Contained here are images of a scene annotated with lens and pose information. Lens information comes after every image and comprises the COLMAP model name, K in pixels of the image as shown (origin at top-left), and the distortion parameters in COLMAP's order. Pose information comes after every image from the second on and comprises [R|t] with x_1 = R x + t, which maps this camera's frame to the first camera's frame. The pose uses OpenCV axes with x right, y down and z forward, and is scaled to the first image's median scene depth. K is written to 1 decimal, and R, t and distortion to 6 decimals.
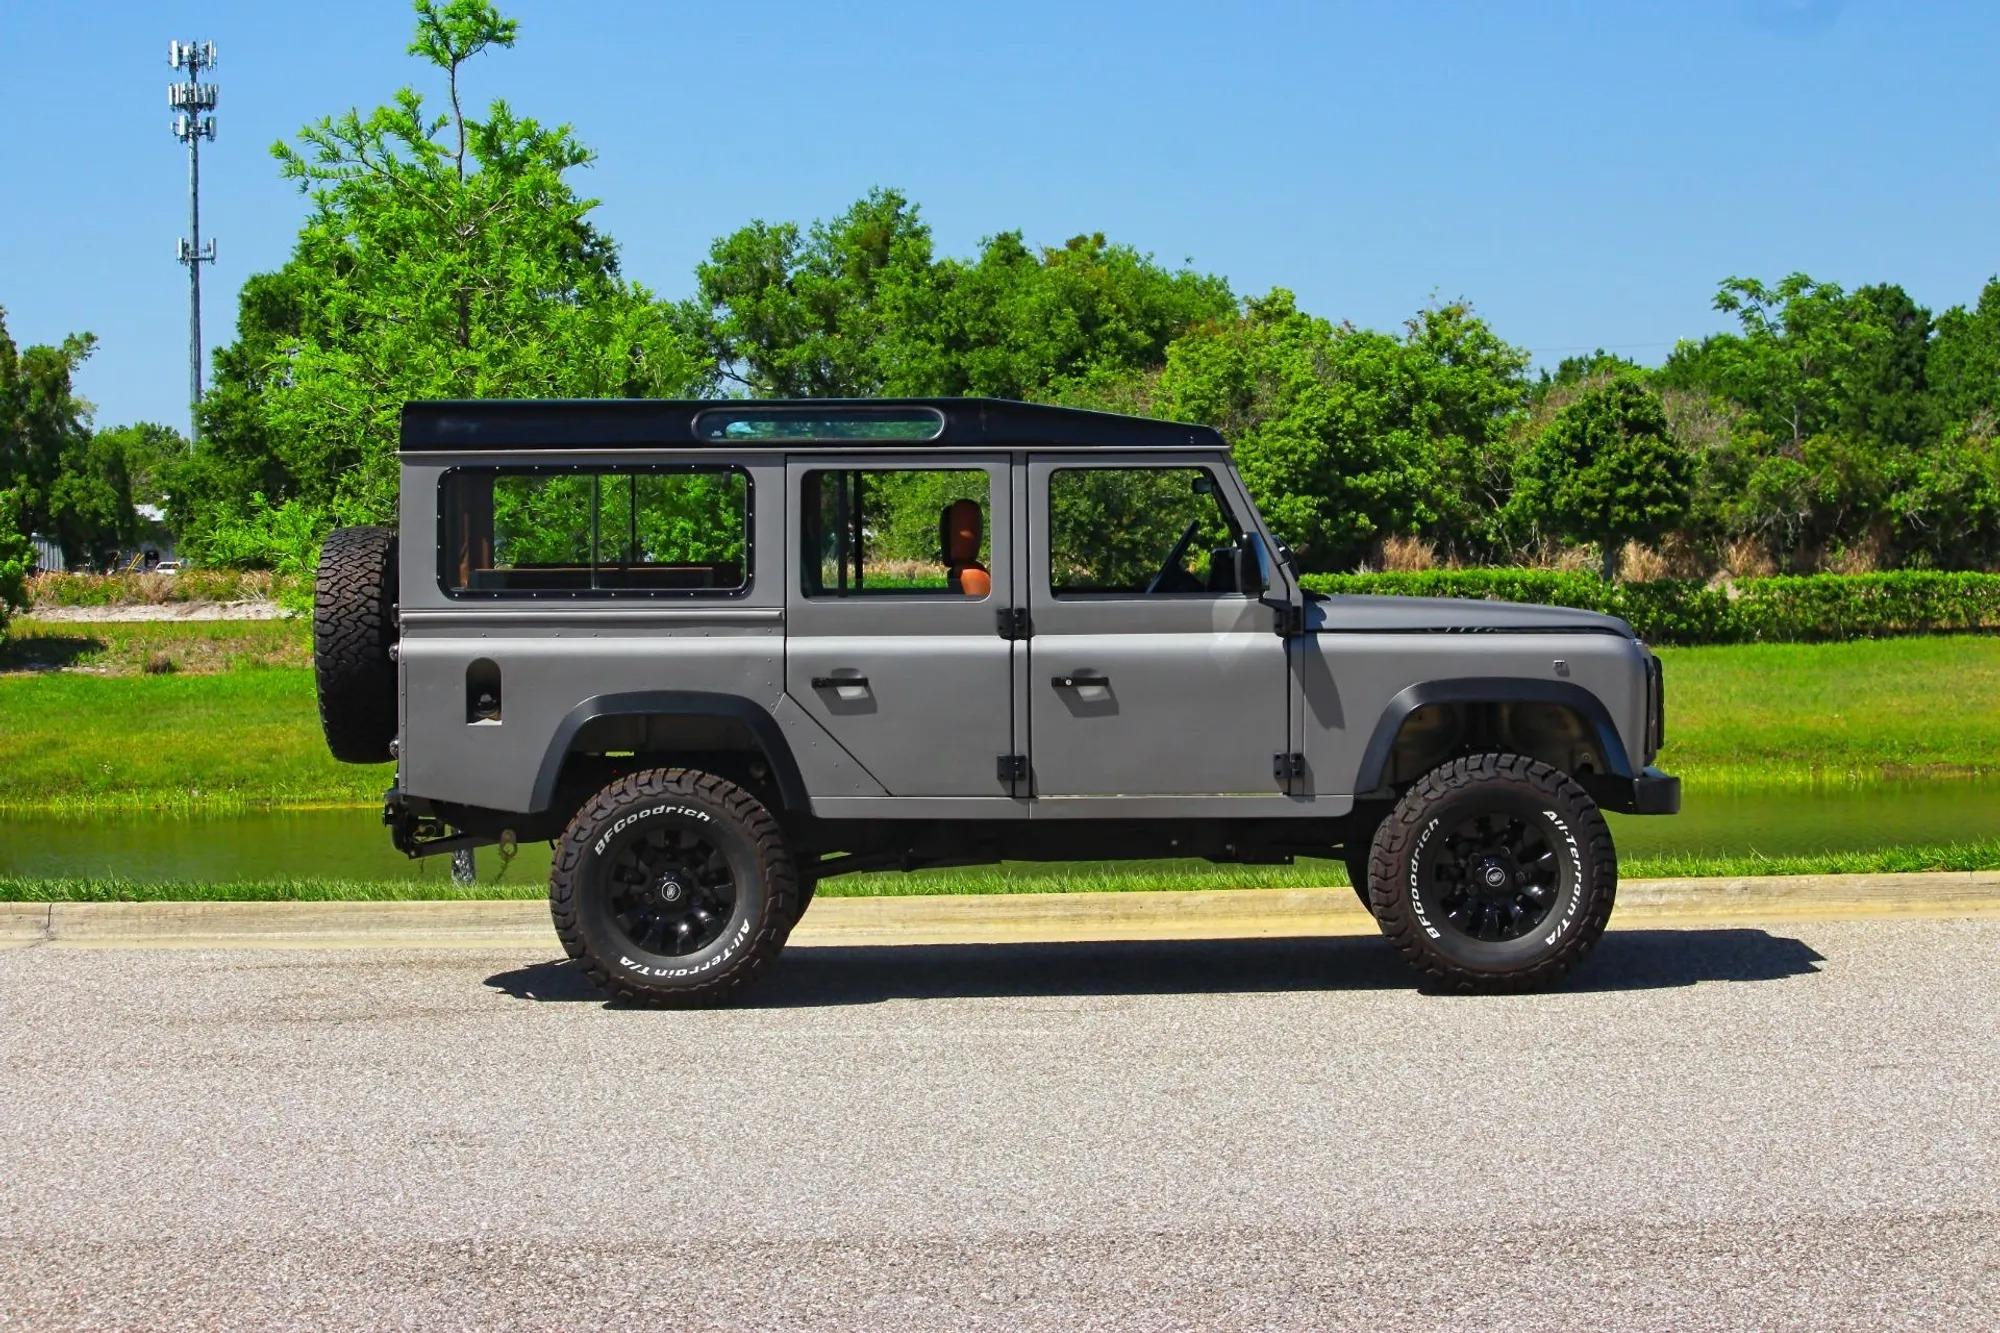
lens RADIAL K [[5092.7, 0, 1012.7], [0, 5092.7, 610.4], [0, 0, 1]] dist [-0.402795, -0.167015]
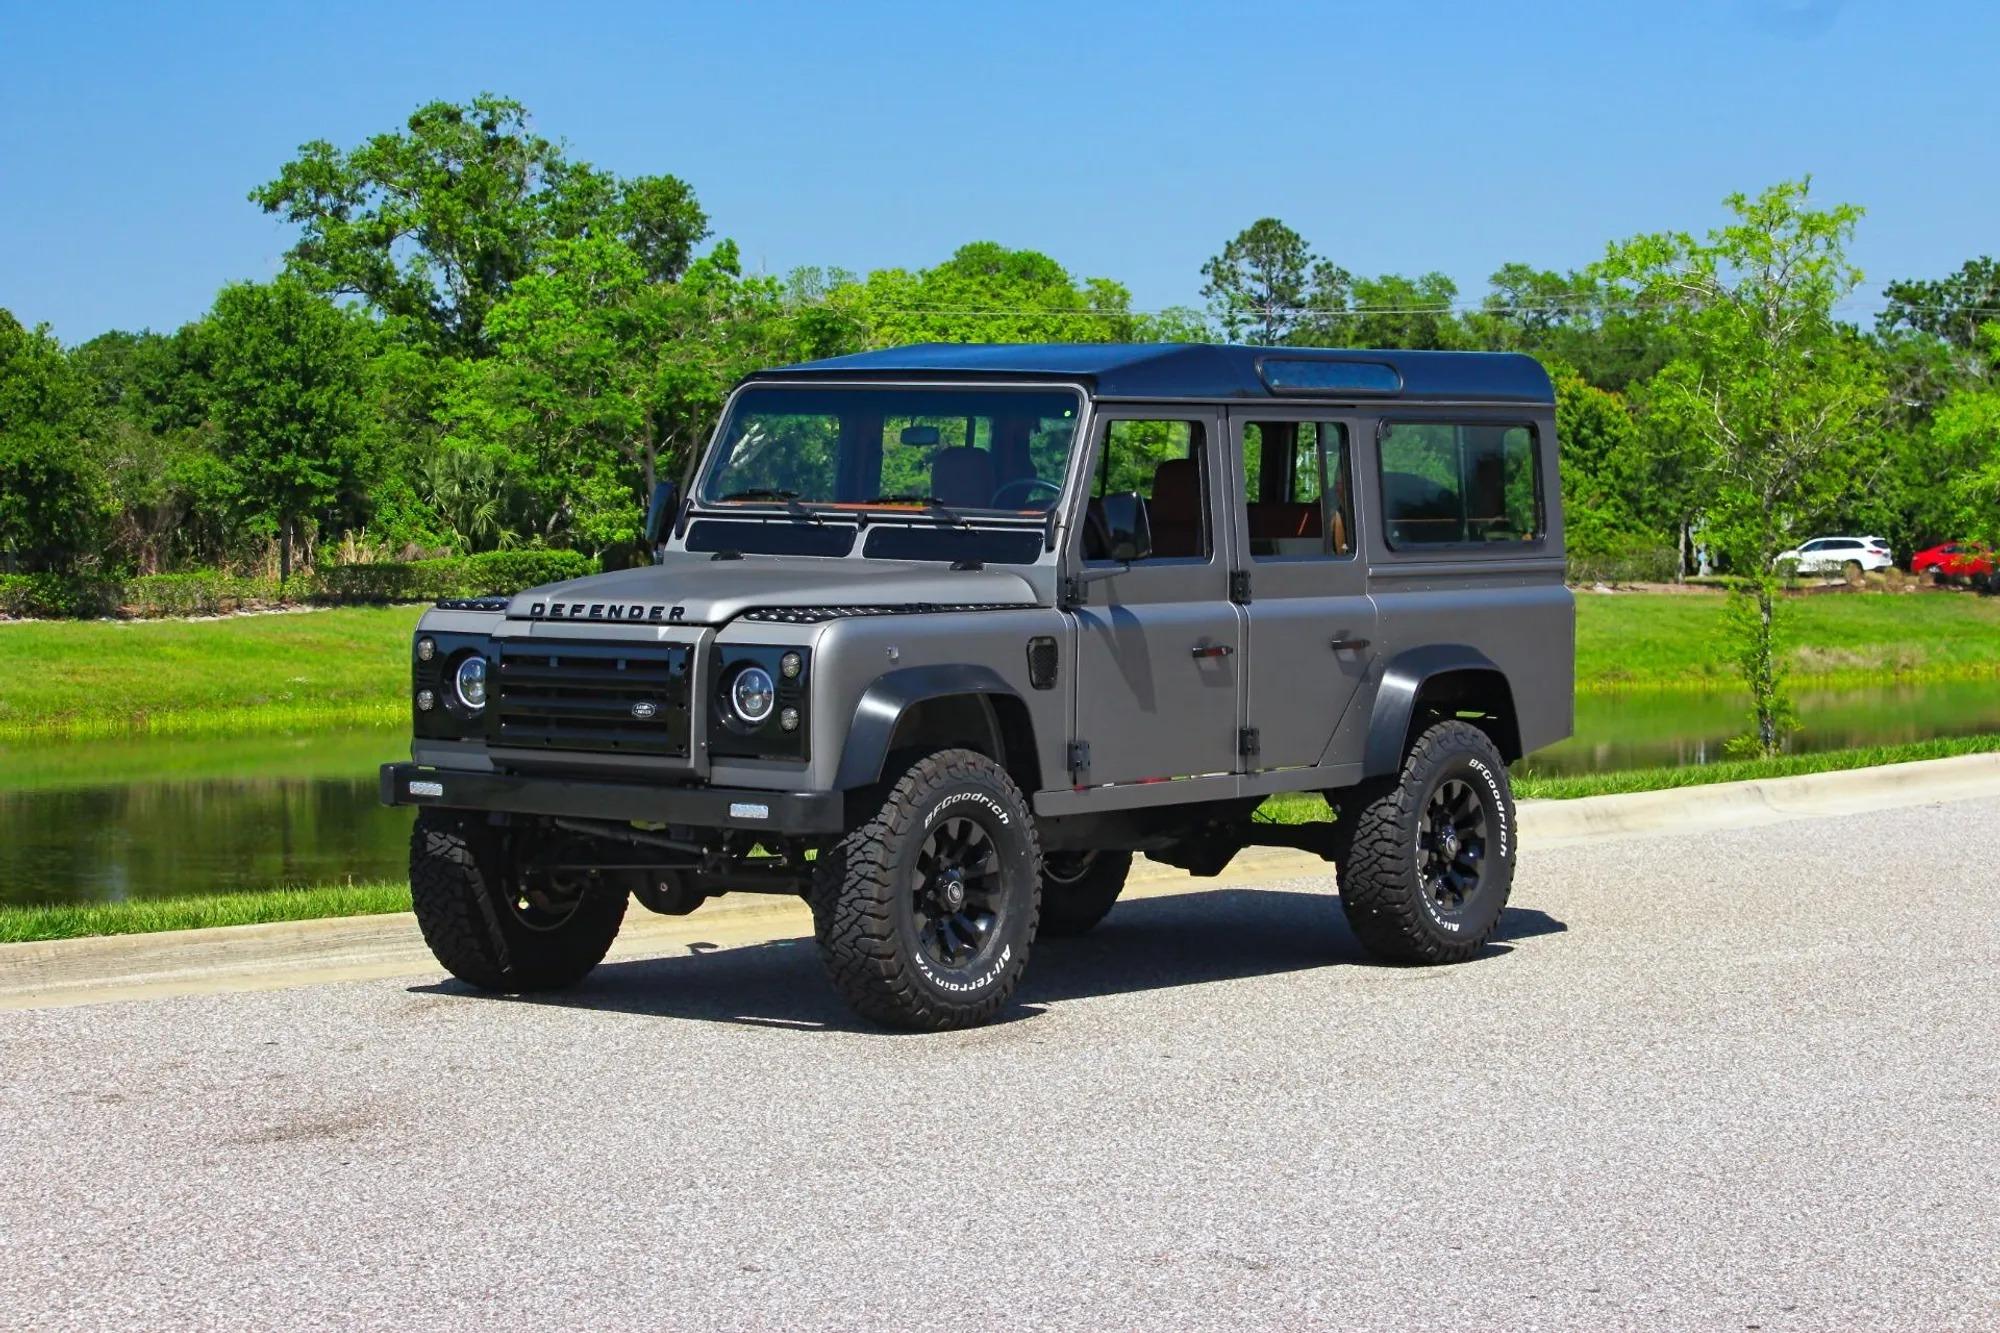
lens RADIAL K [[5068.6, 0, 1002.6], [0, 5068.6, 659.9], [0, 0, 1]] dist [-0.386310, -0.295987]
pose [[0.564883, -0.004325, 0.825159, -0.715030], [0.003285, 0.999990, 0.002993, 0.012583], [-0.825164, 0.001021, 0.564892, 0.444273]]
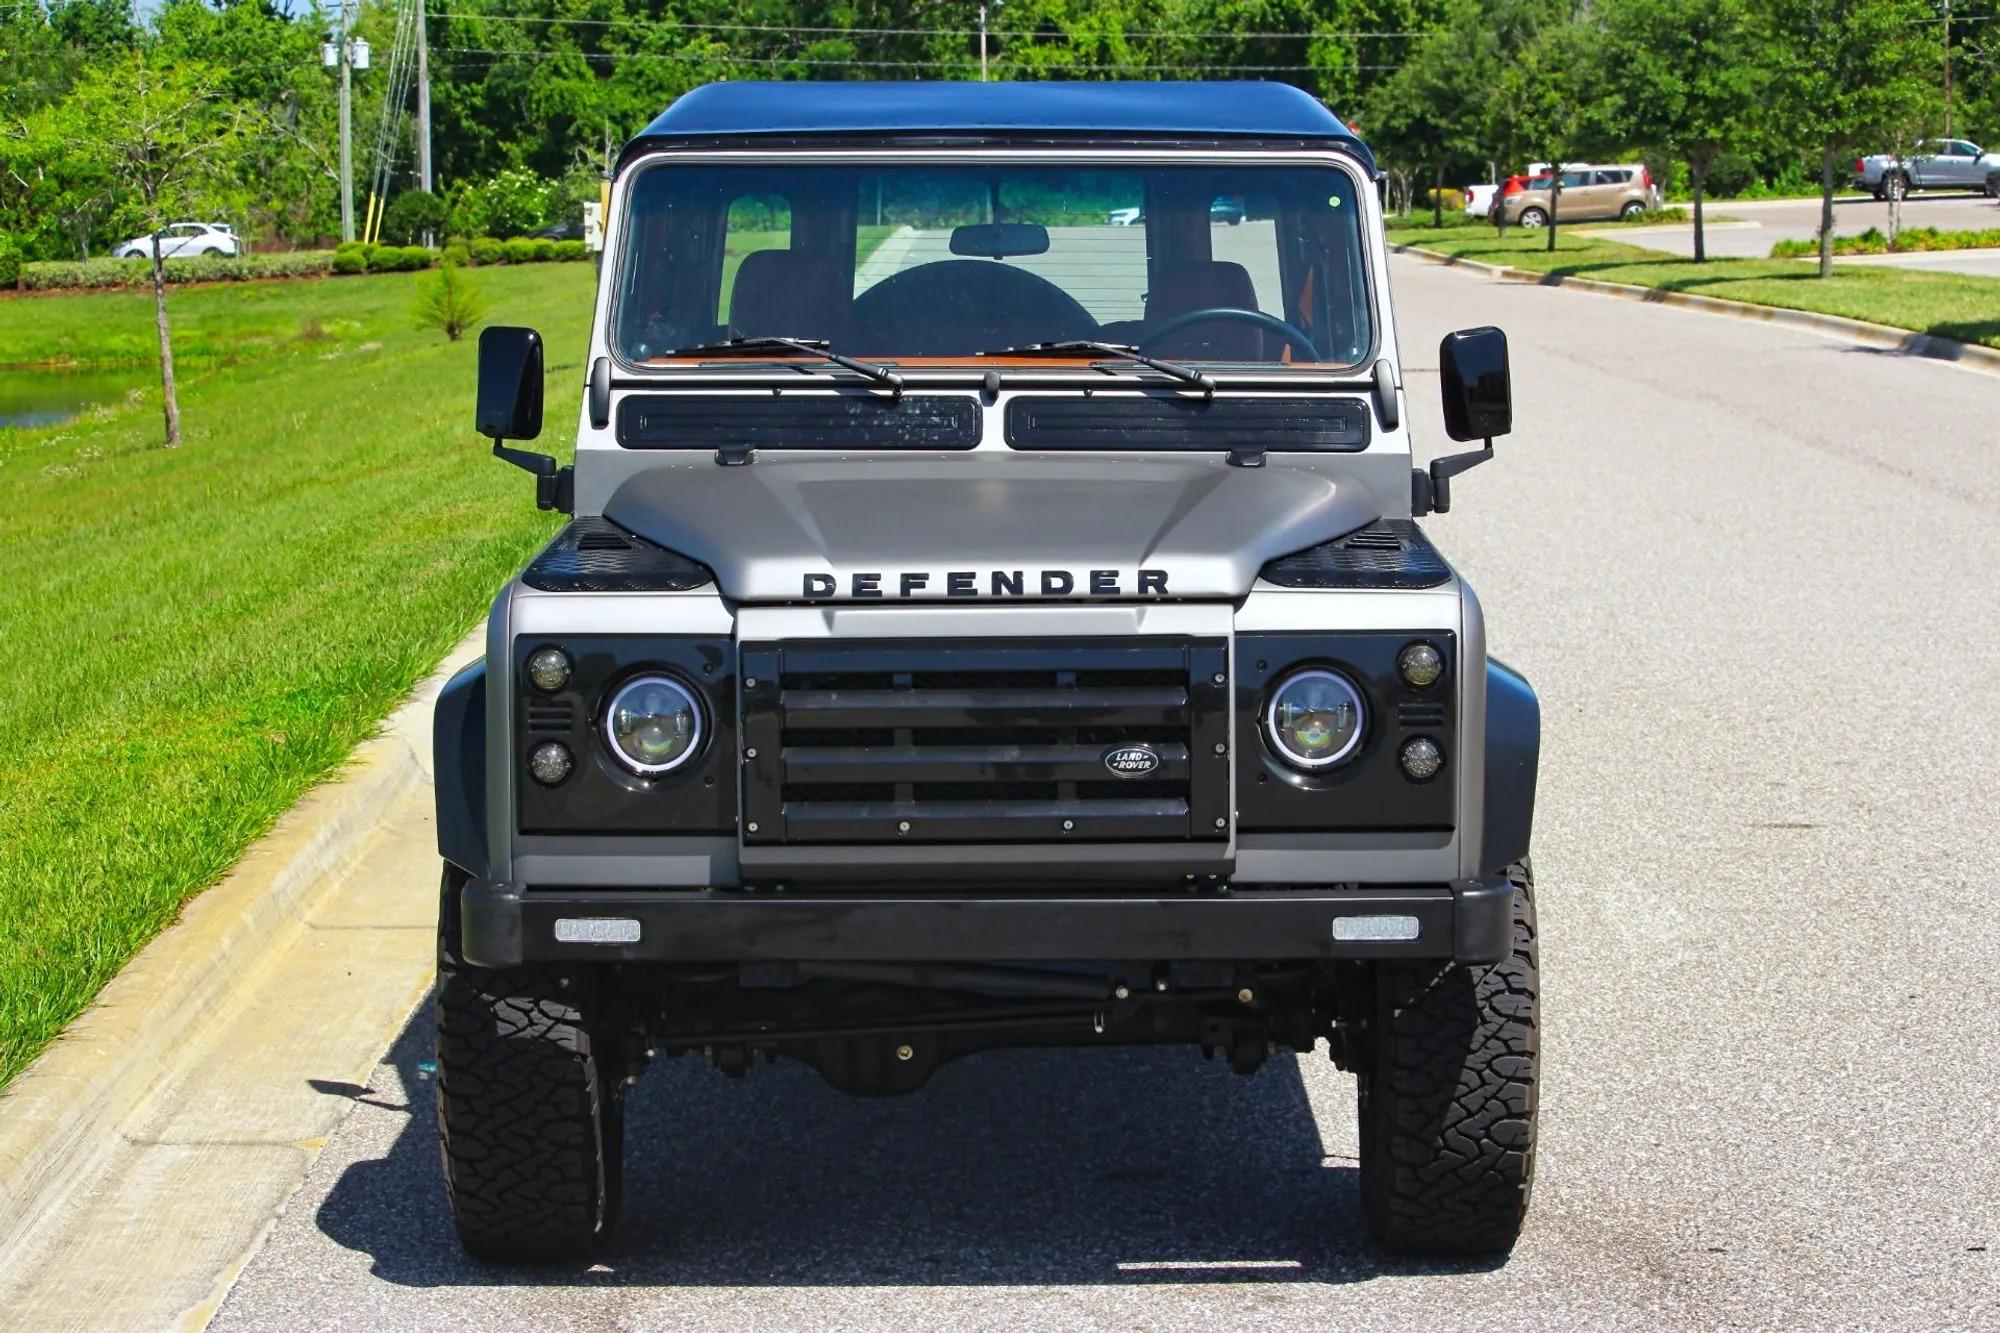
lens RADIAL K [[5092.7, 0, 1012.7], [0, 5092.7, 610.4], [0, 0, 1]] dist [-0.402795, -0.167015]
pose [[-0.028888, -0.067694, 0.997288, -0.545343], [0.039247, 0.996858, 0.068802, -0.018576], [-0.998812, 0.041128, -0.026140, 0.920290]]
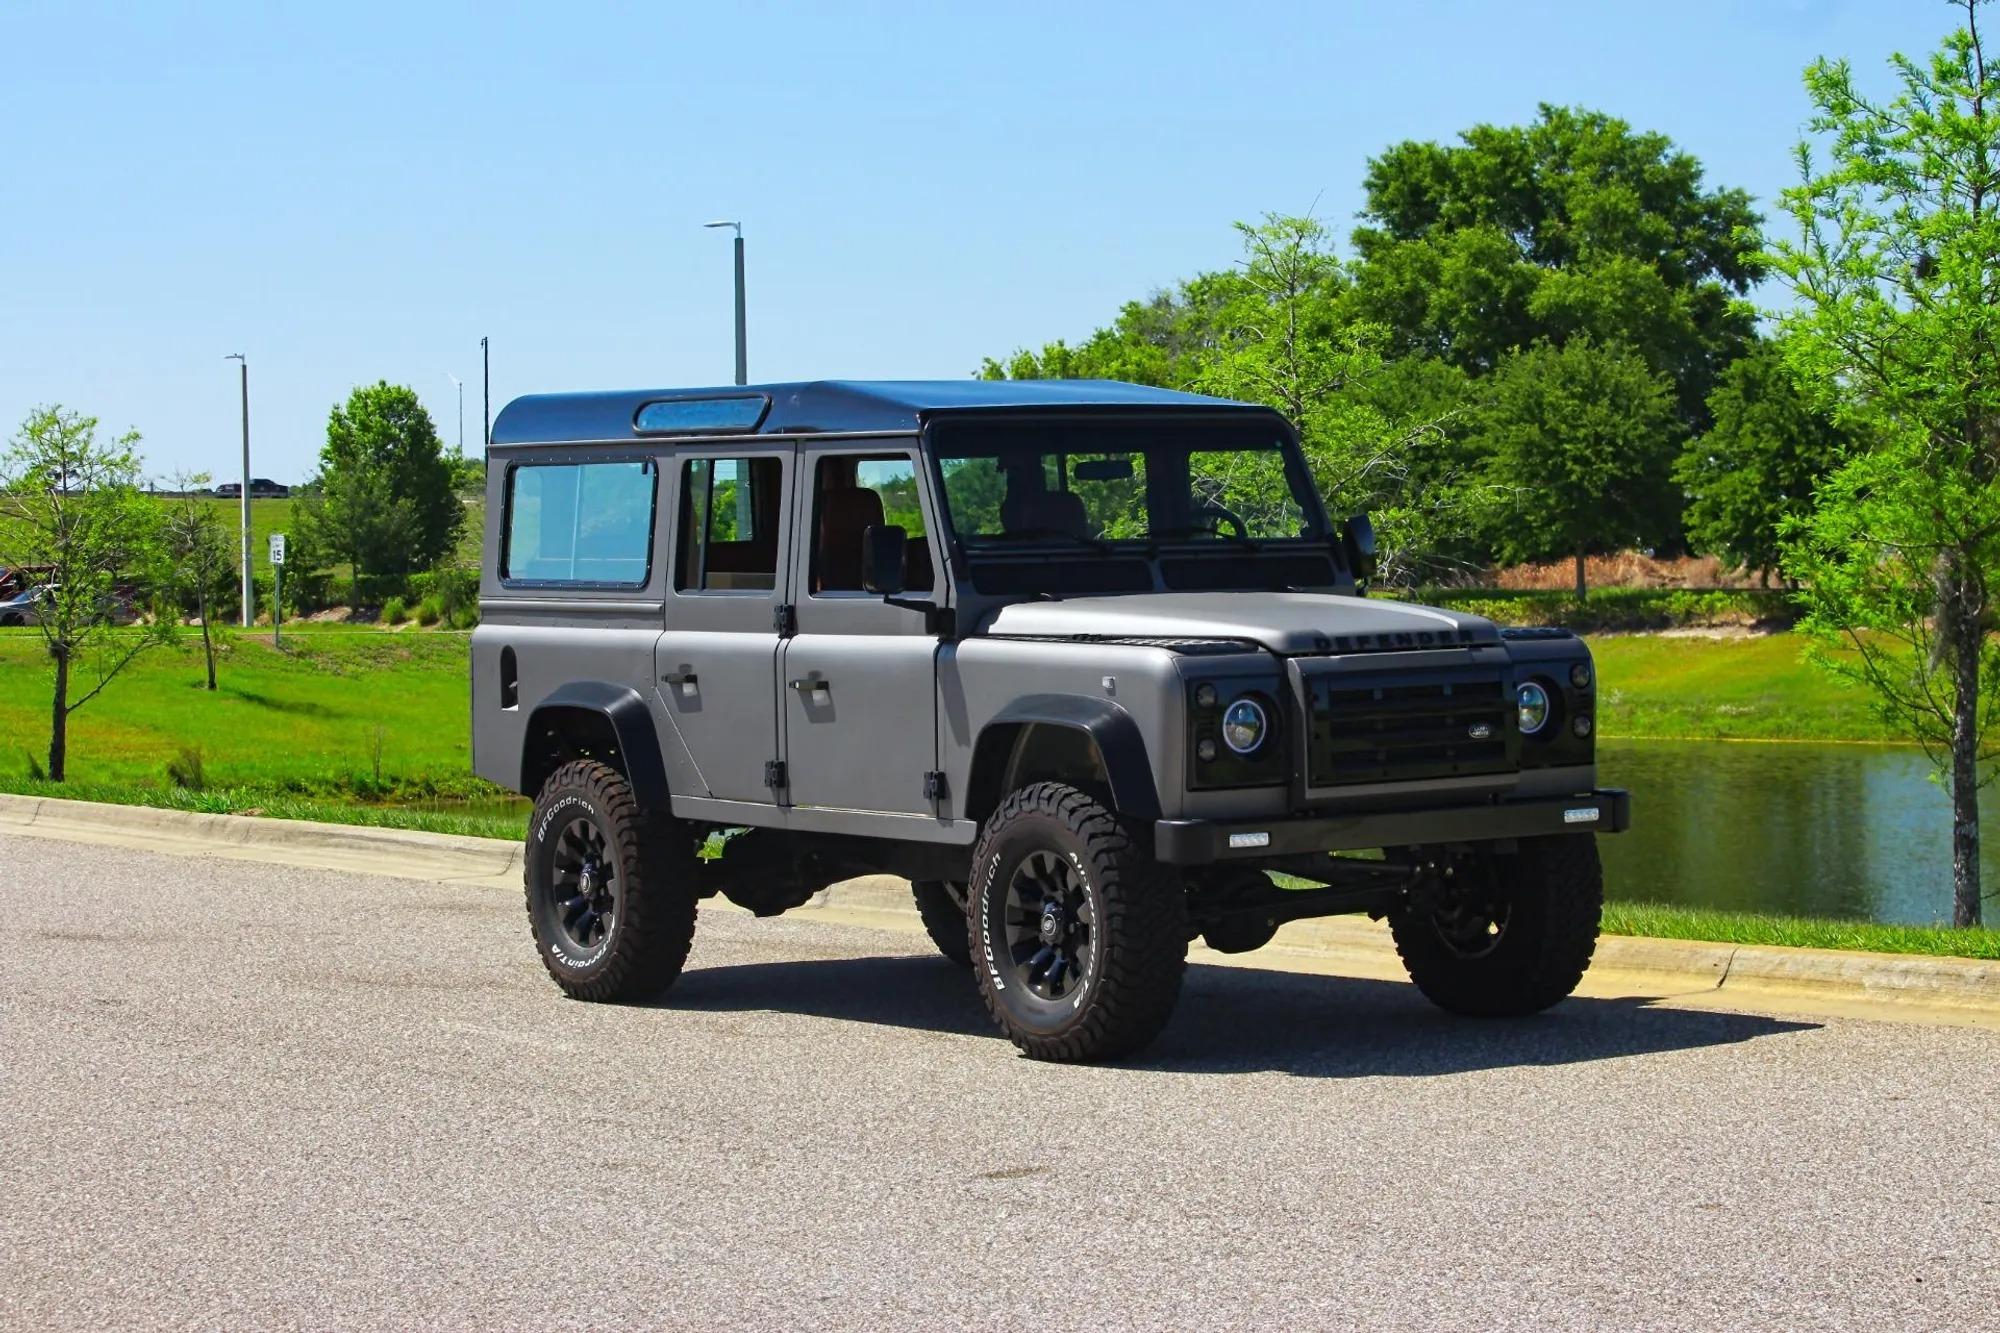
lens RADIAL K [[5126.7, 0, 1002.5], [0, 5126.7, 673.8], [0, 0, 1]] dist [-0.492158, 1.008414]
pose [[0.566584, 0.027519, -0.823544, 0.697794], [-0.006951, 0.999566, 0.028618, -0.013064], [0.823975, -0.010490, 0.566530, 0.431490]]
